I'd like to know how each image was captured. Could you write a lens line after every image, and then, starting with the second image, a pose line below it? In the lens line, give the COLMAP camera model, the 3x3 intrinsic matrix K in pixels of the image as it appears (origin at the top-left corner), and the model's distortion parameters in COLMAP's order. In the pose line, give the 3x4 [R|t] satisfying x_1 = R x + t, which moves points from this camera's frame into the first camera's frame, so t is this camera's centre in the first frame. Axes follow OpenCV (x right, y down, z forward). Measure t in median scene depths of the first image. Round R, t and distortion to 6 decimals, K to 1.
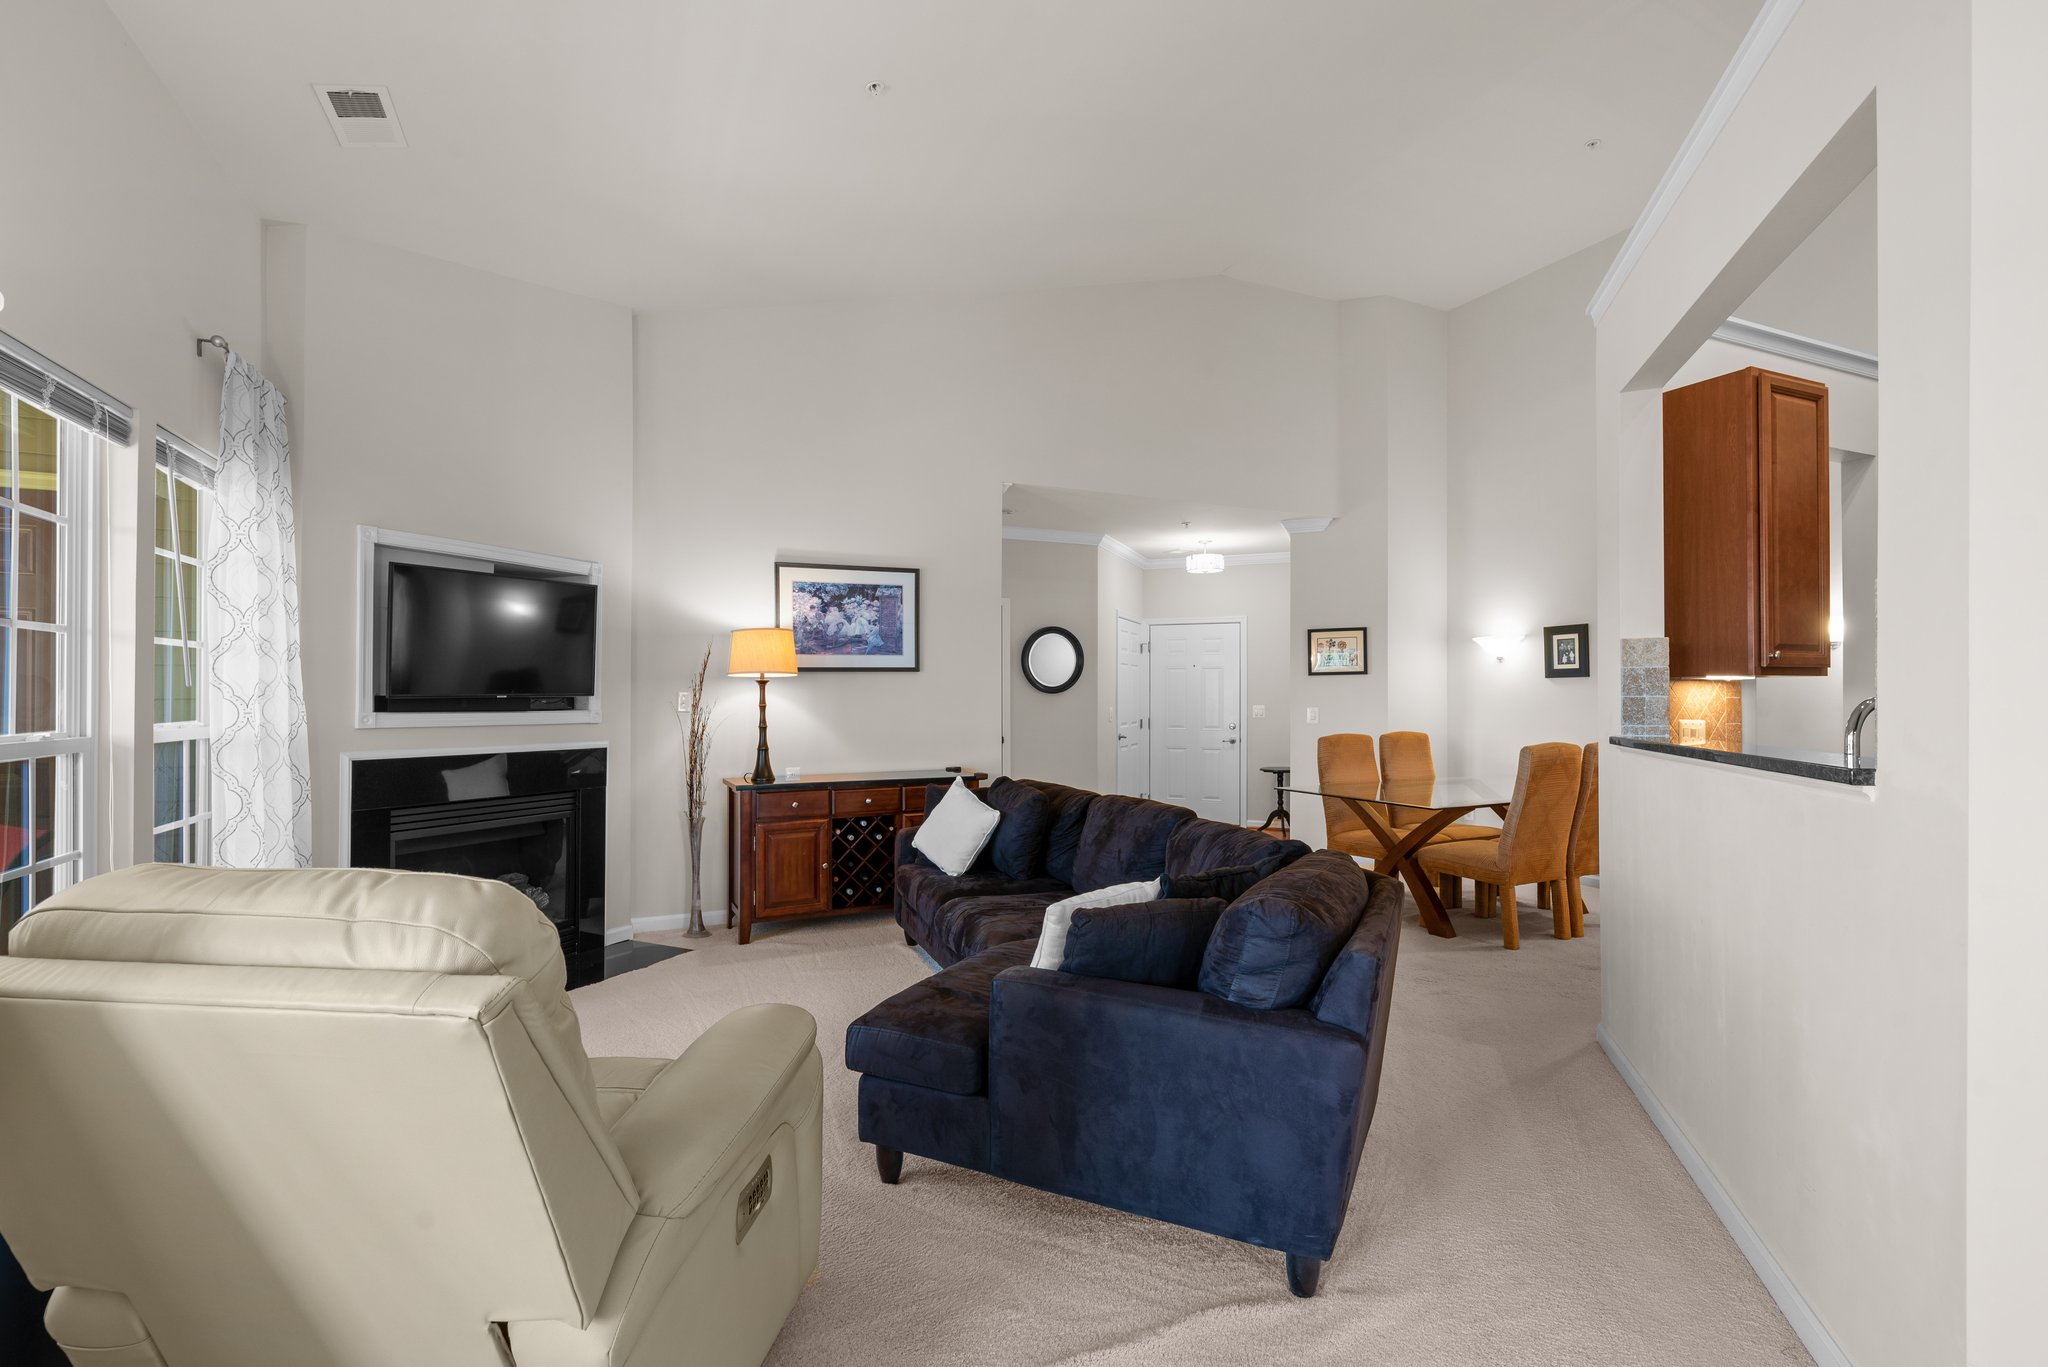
lens RADIAL K [[911.9, 0, 1023.8], [0, 911.9, 685.4], [0, 0, 1]] dist [0.003472, -0.000607]
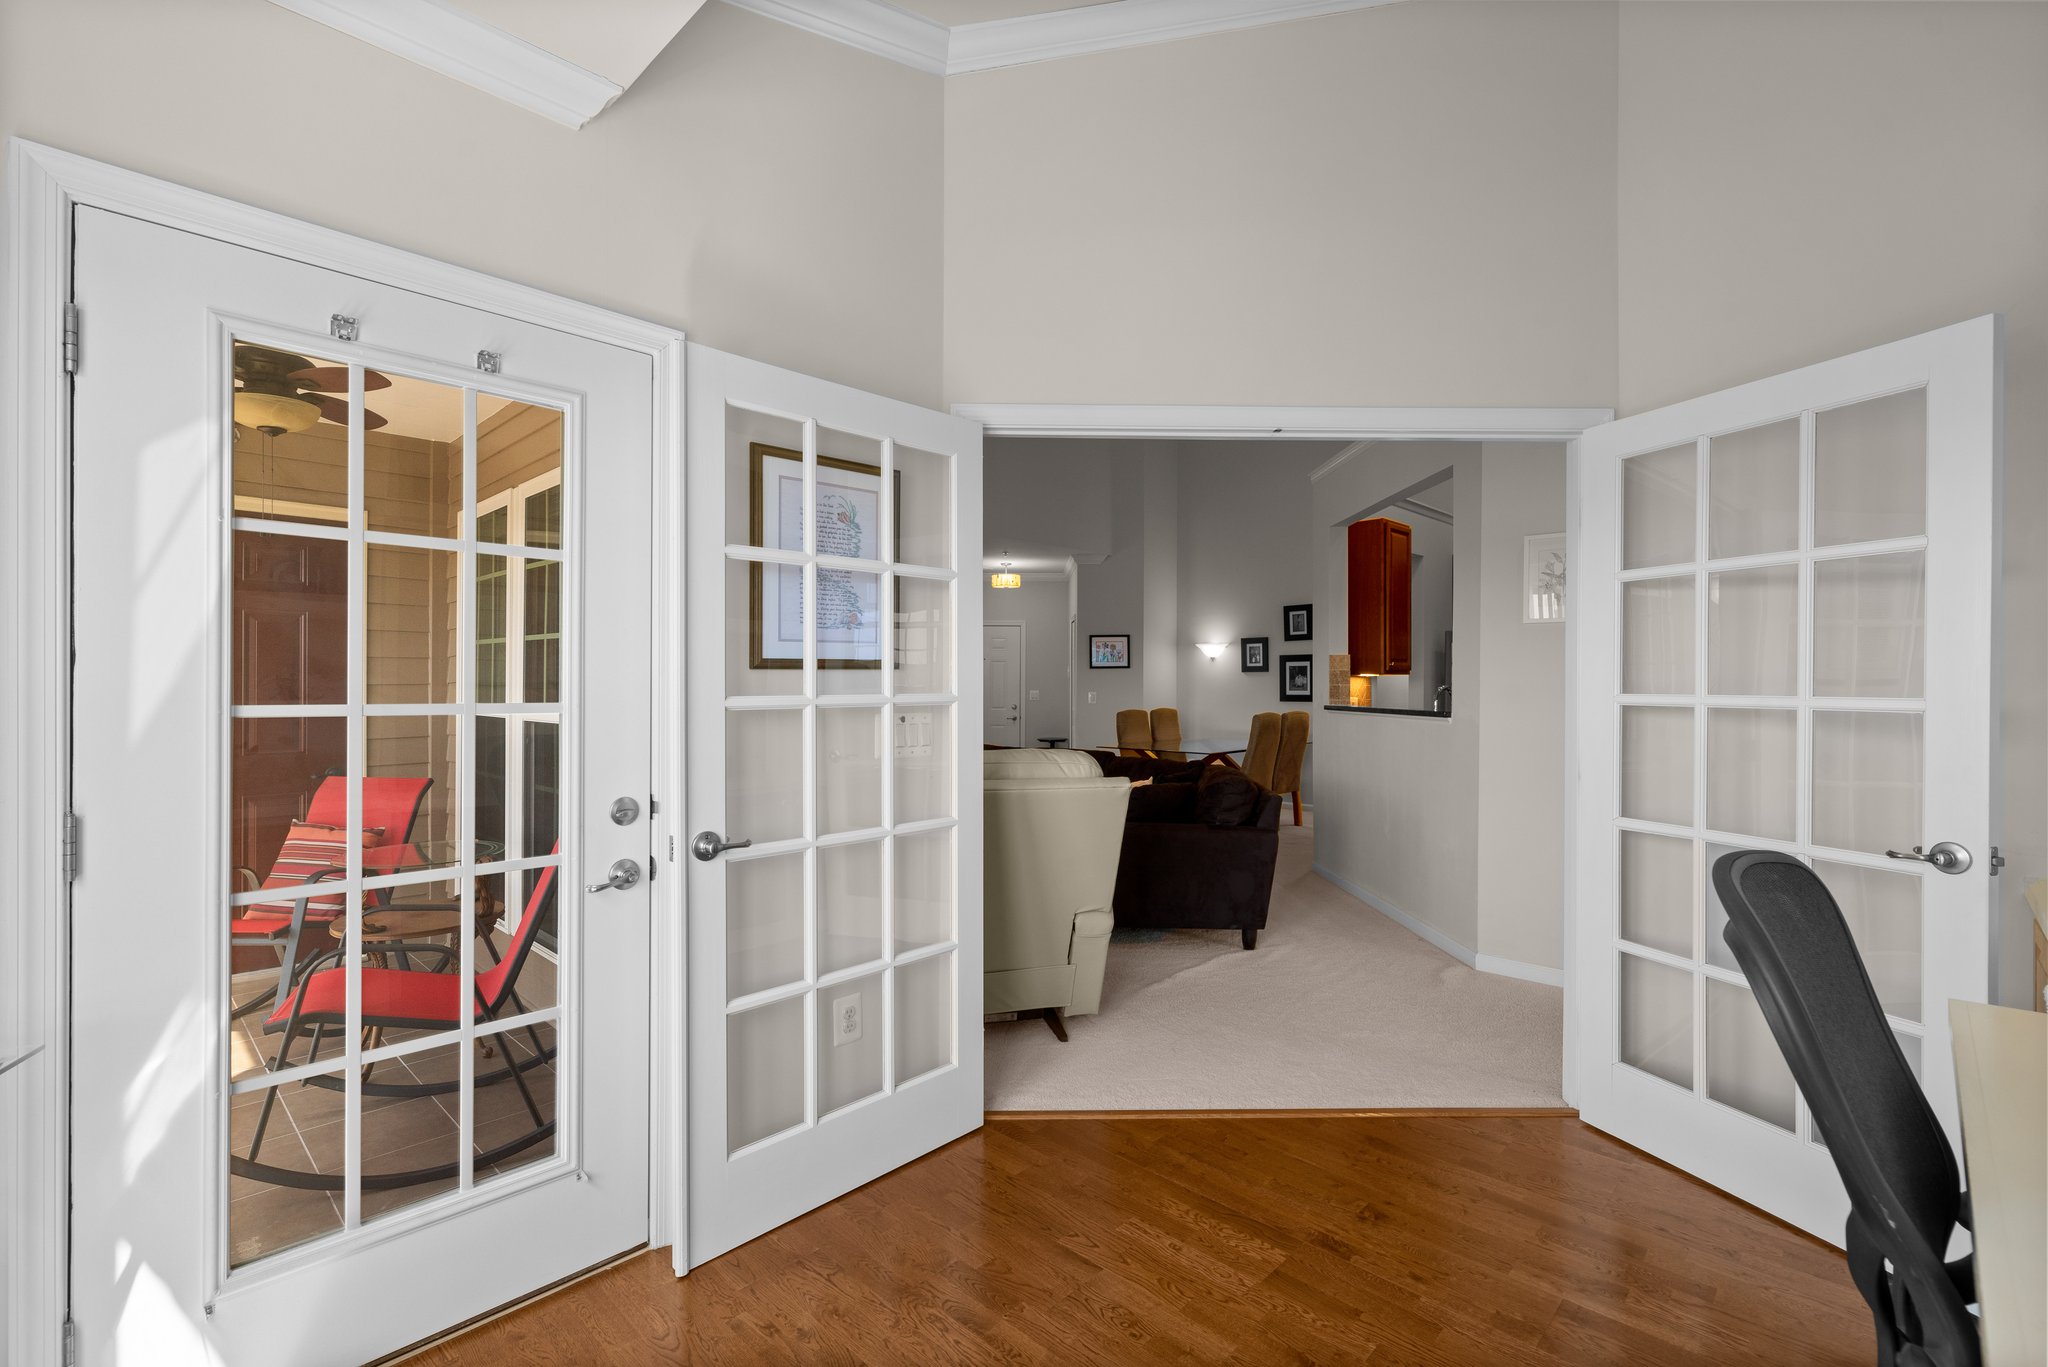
lens RADIAL K [[911.9, 0, 1023.8], [0, 911.9, 685.4], [0, 0, 1]] dist [0.003472, -0.000607]
pose [[0.930052, 0.002309, 0.367420, -0.373814], [-0.007869, 0.999876, 0.013635, -0.004532], [-0.367343, -0.015572, 0.929955, -0.316706]]
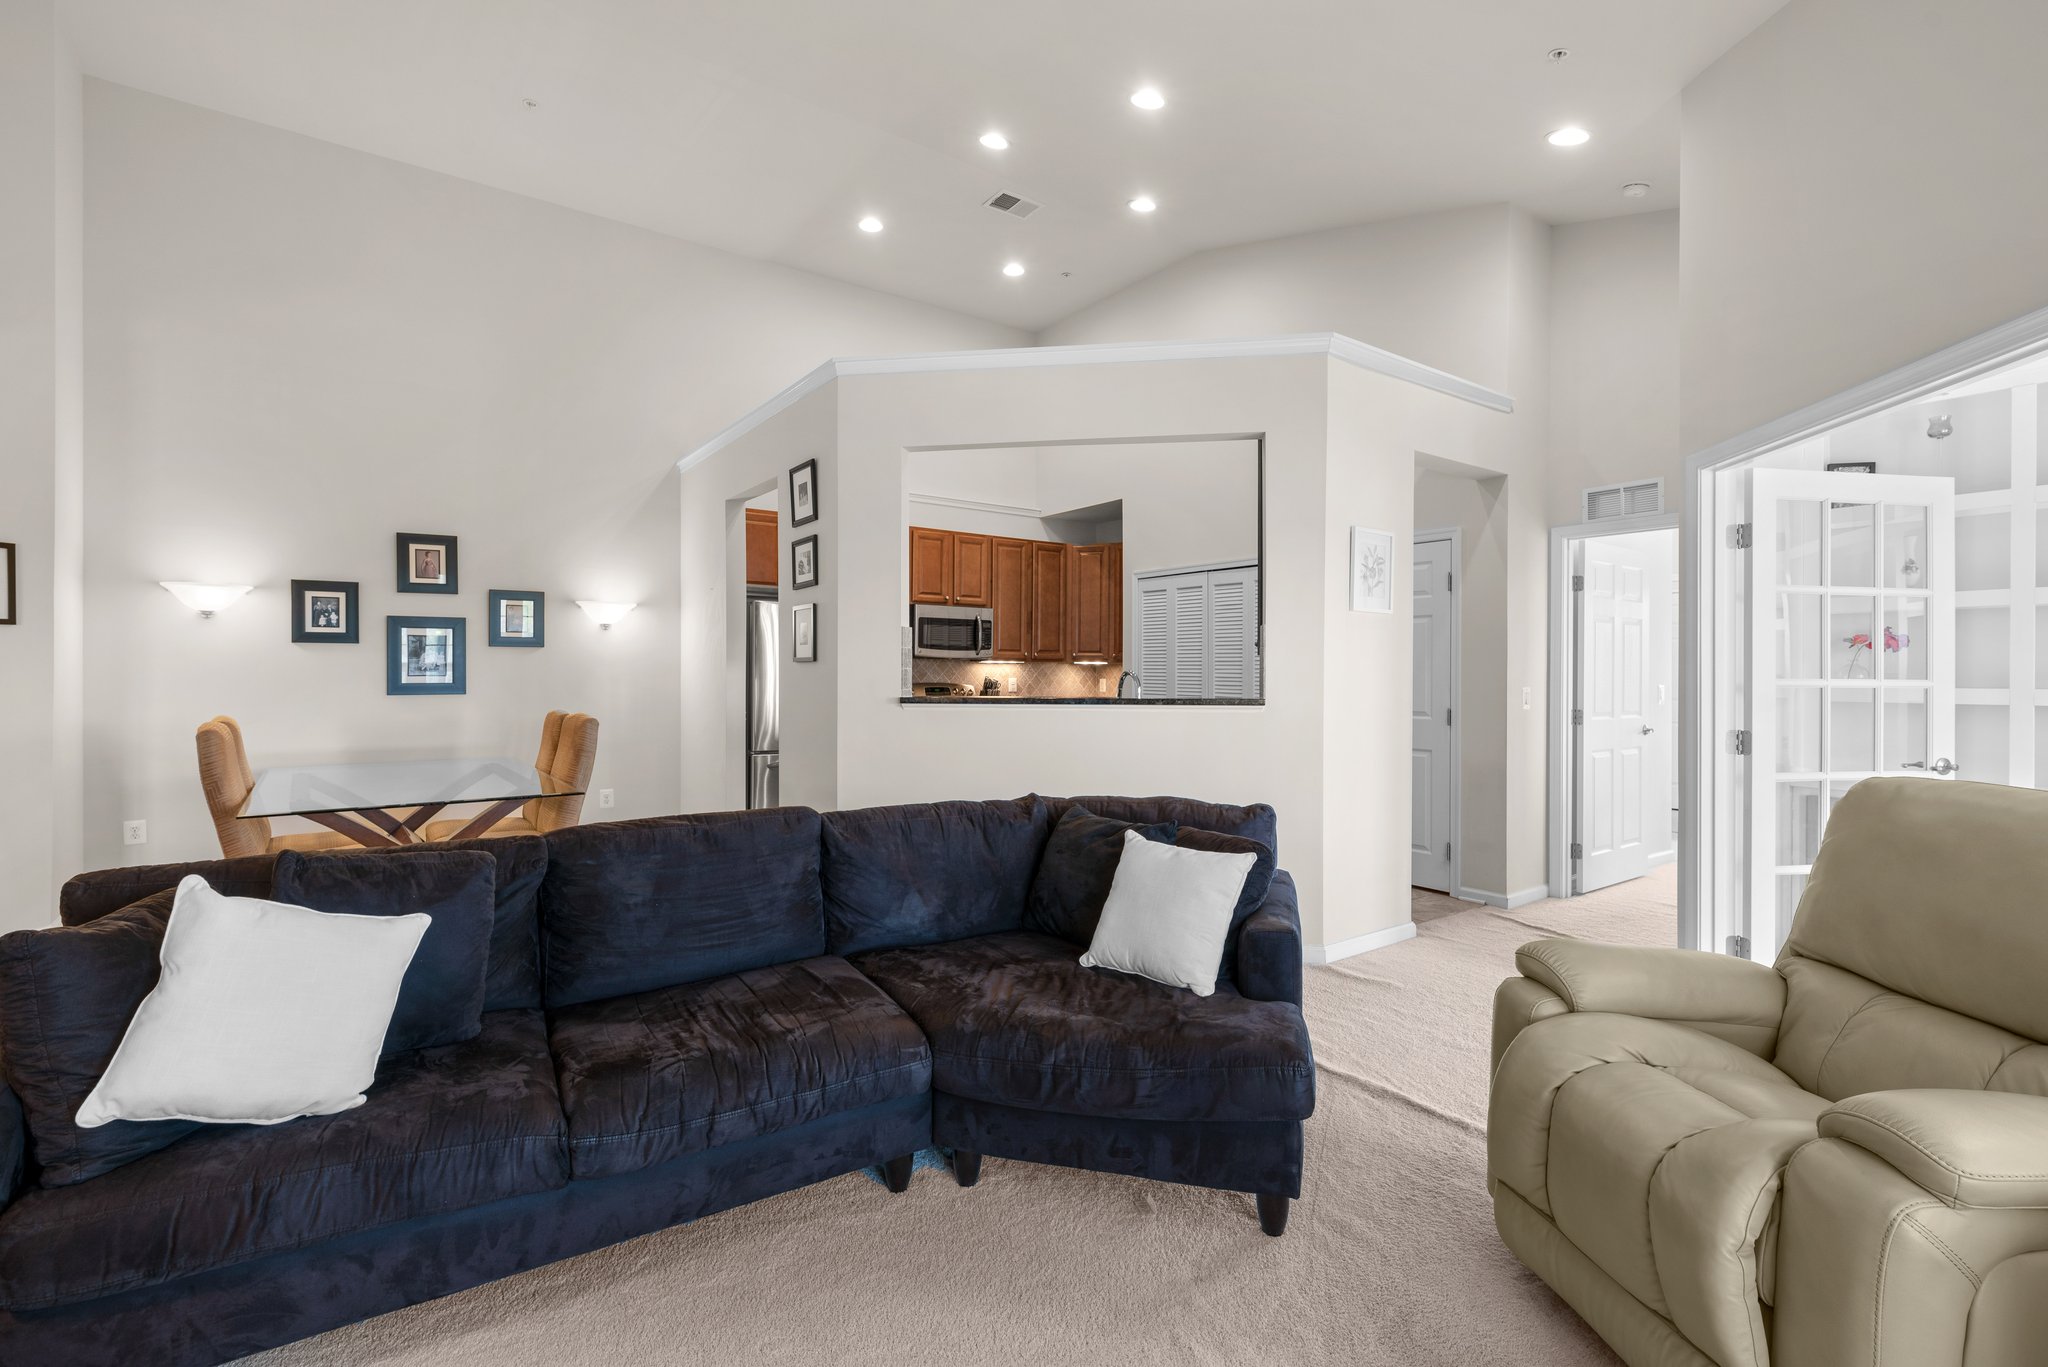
lens RADIAL K [[913.0, 0, 1024.9], [0, 913.0, 671.8], [0, 0, 1]] dist [0.002338, 0.000223]
pose [[-0.193240, -0.000790, 0.981151, -0.411720], [-0.017729, 0.999839, -0.002687, 0.010165], [-0.980991, -0.017914, -0.193223, 0.616168]]
